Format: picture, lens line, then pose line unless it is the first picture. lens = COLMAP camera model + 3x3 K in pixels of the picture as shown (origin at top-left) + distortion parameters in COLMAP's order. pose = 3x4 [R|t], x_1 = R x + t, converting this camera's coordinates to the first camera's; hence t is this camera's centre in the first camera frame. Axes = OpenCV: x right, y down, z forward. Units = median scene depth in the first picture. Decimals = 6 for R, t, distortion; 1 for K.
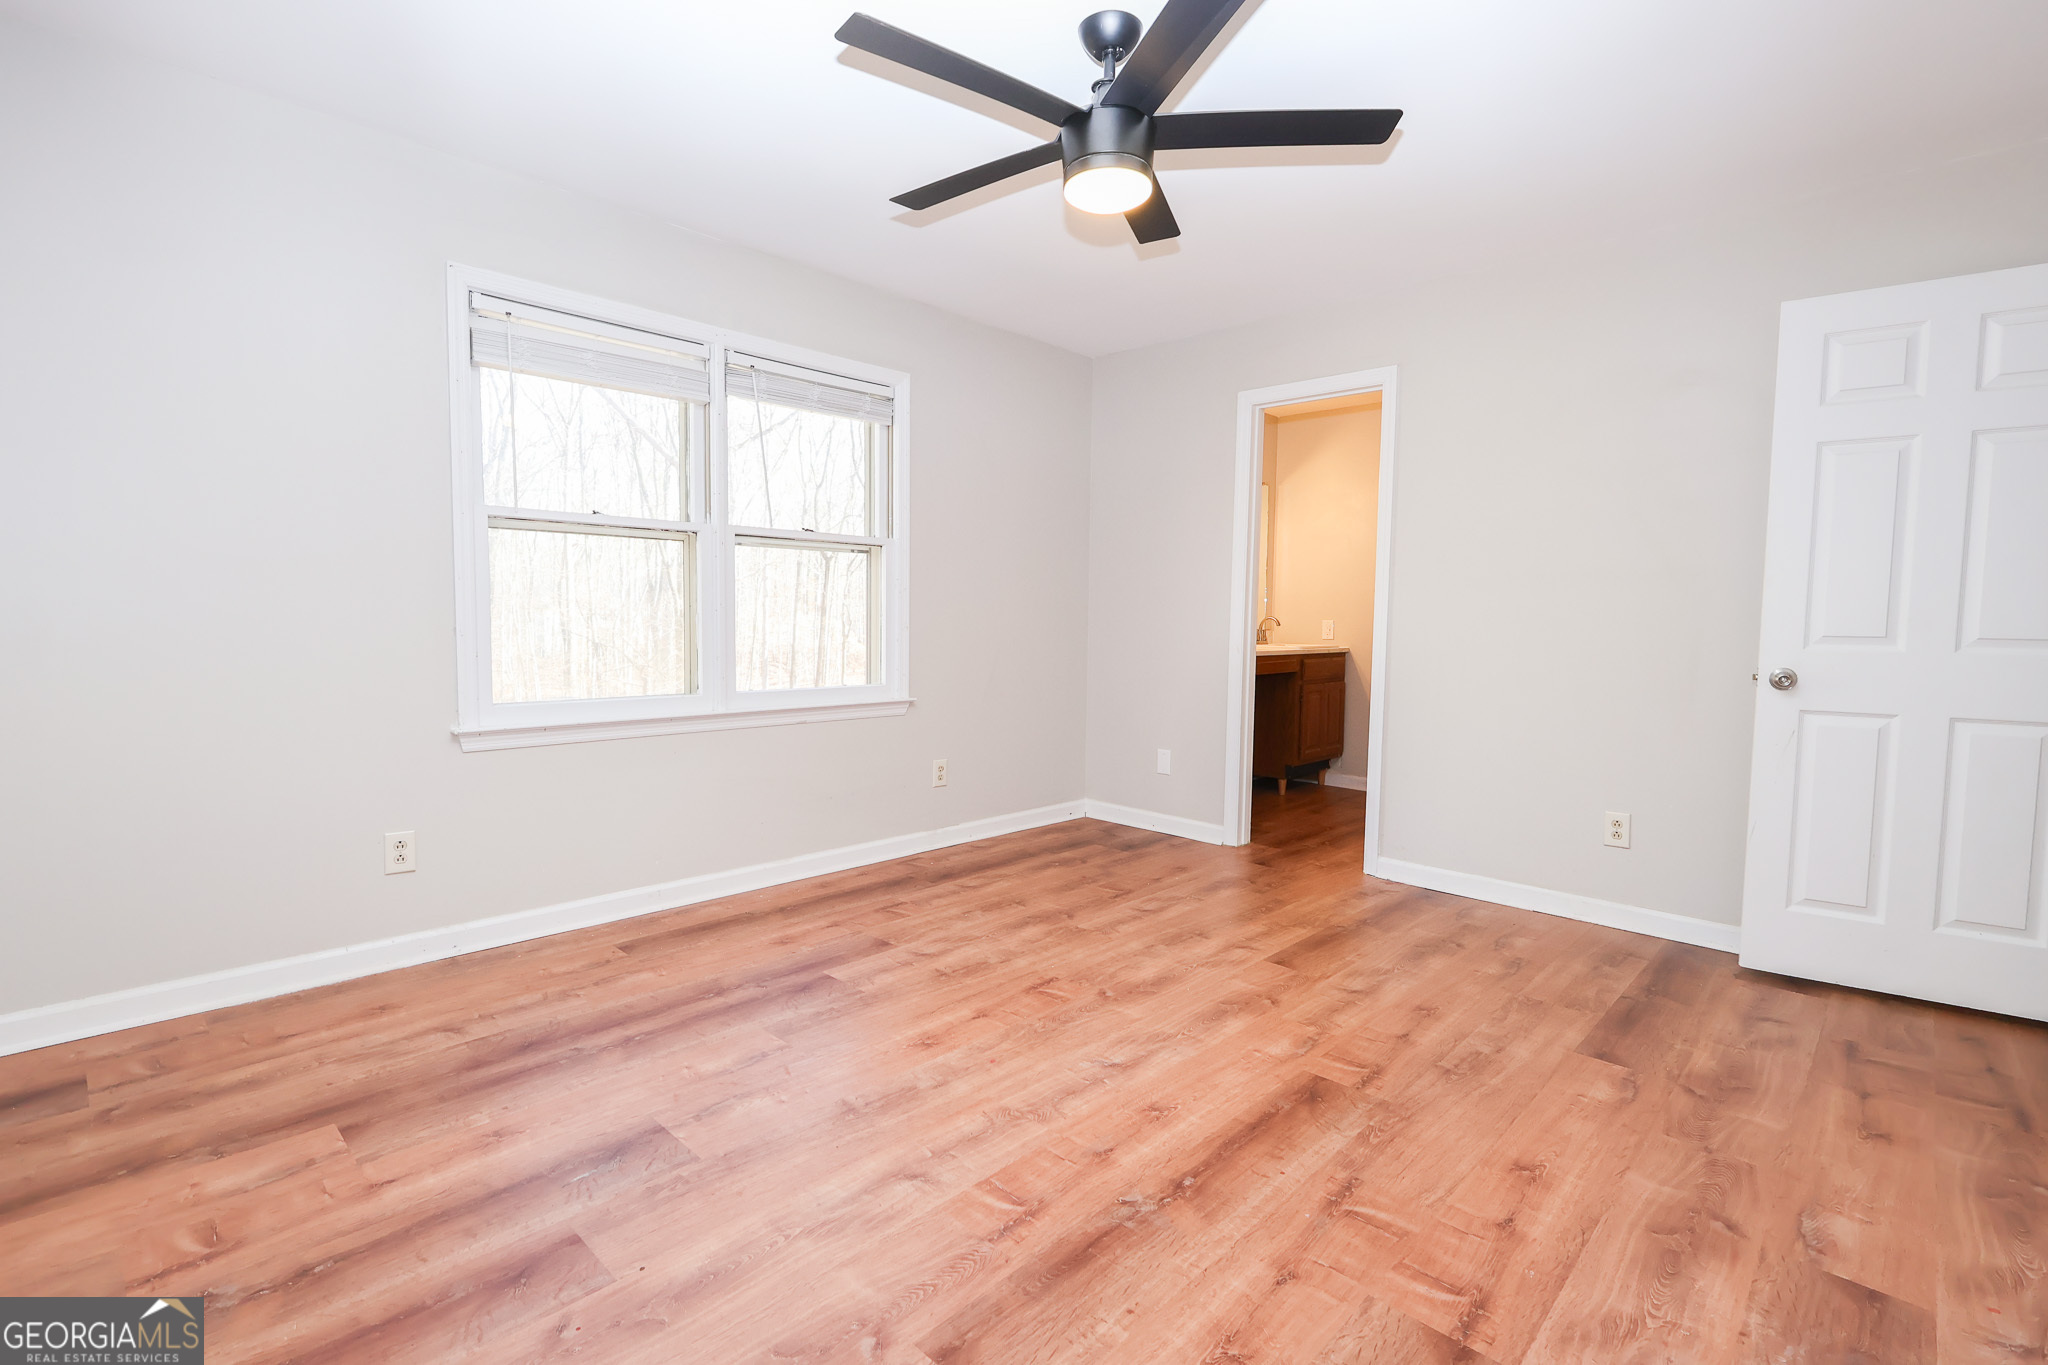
lens RADIAL K [[946.5, 0, 1021.5], [0, 946.5, 634.8], [0, 0, 1]] dist [-0.001001, 0.000622]
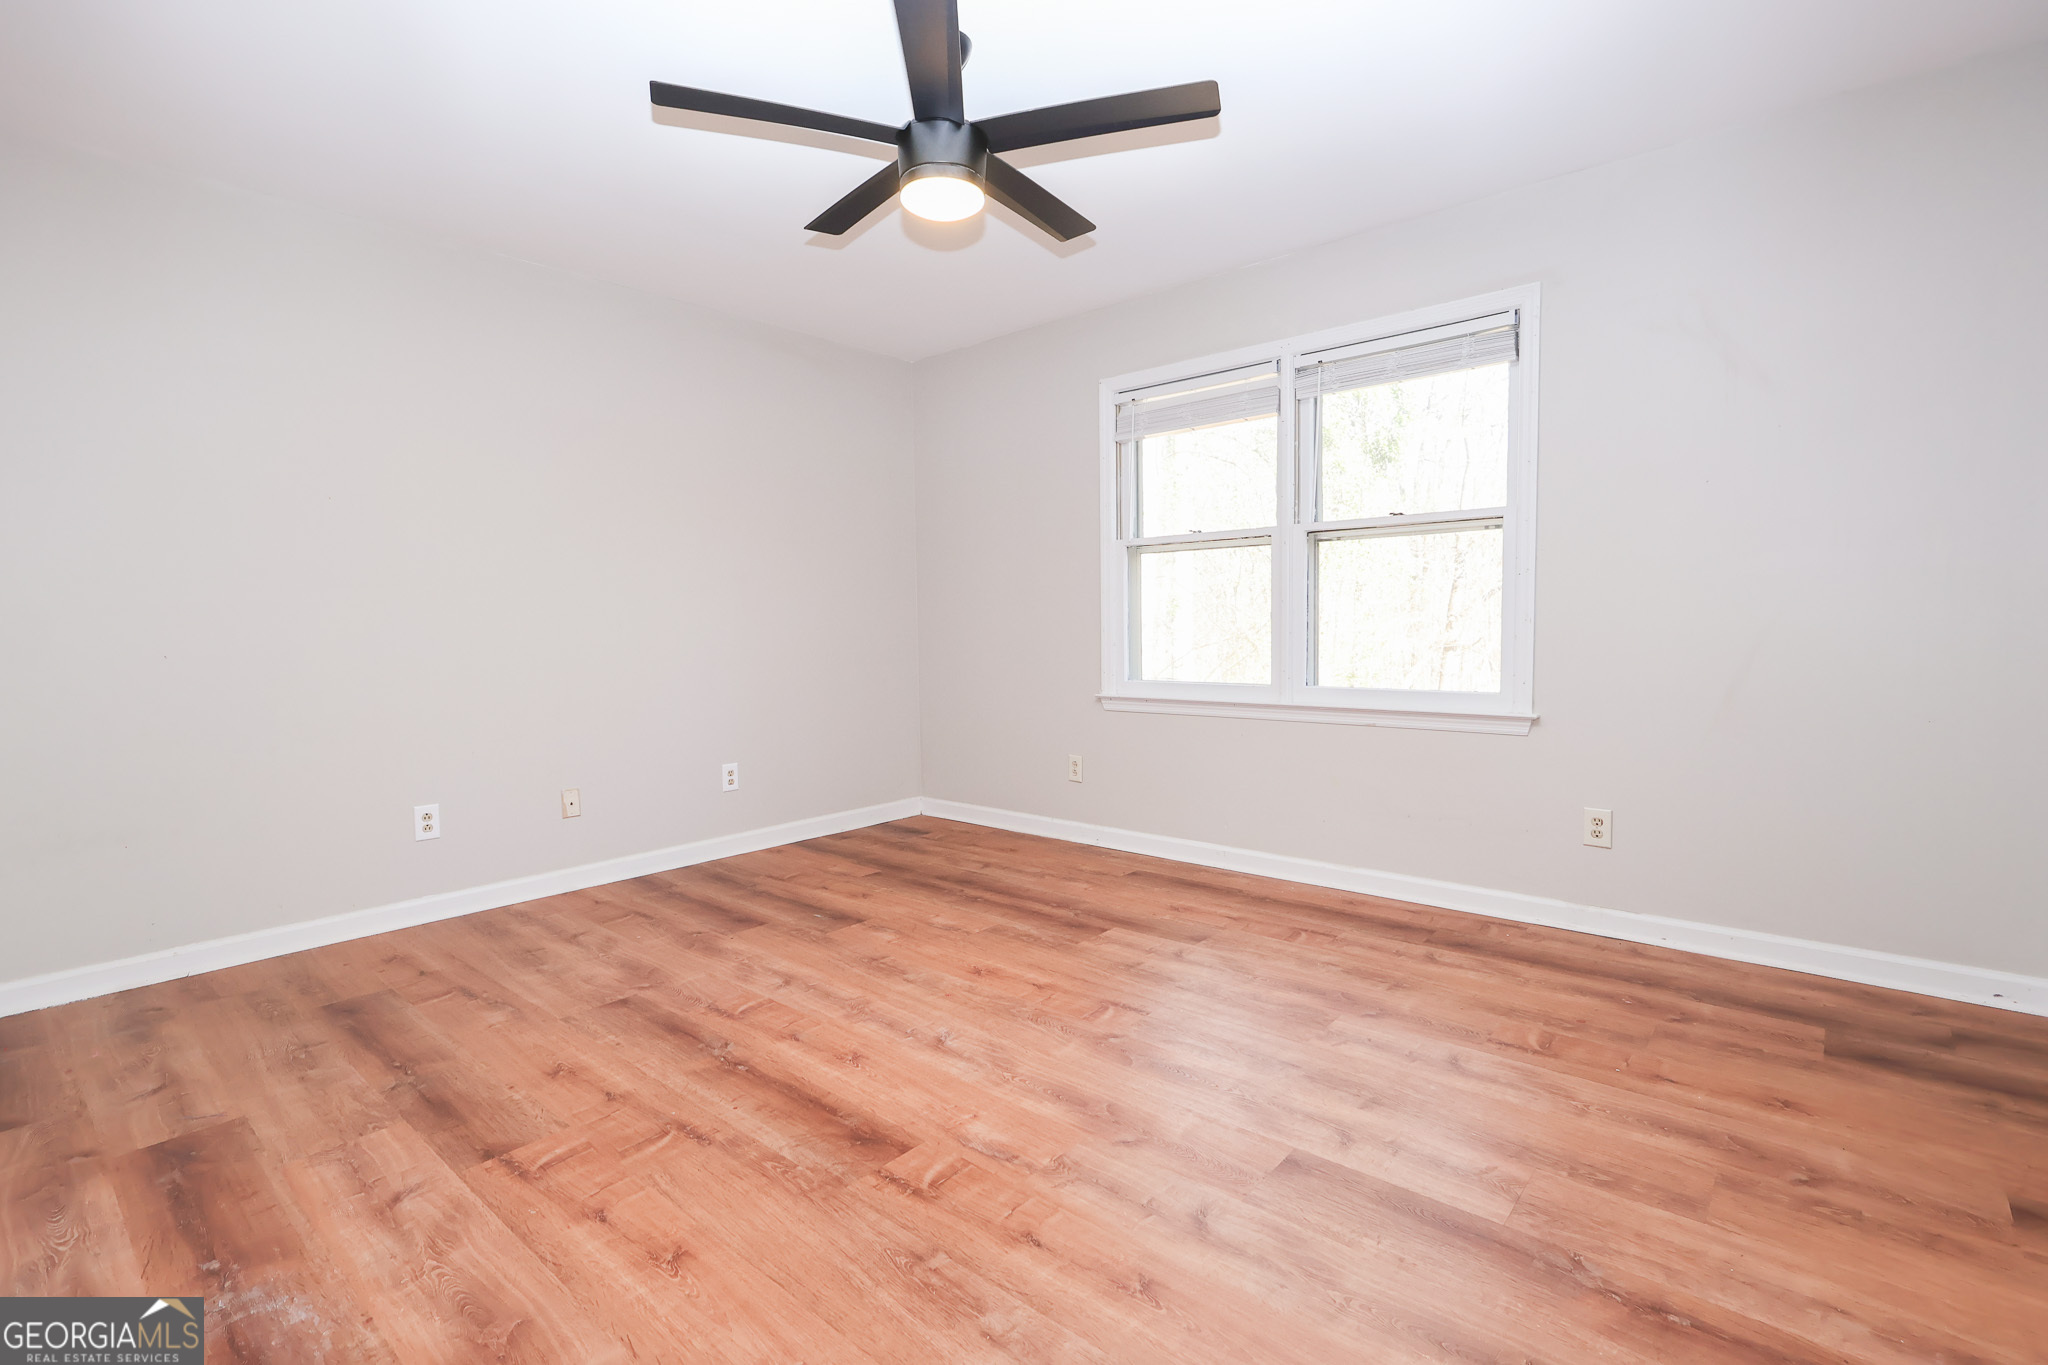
lens RADIAL K [[946.5, 0, 1021.5], [0, 946.5, 634.8], [0, 0, 1]] dist [-0.001001, 0.000622]
pose [[0.047709, -0.001152, -0.998861, 1.080854], [-0.002986, 0.999995, -0.001296, 0.011142], [0.998857, 0.003044, 0.047705, 0.988265]]
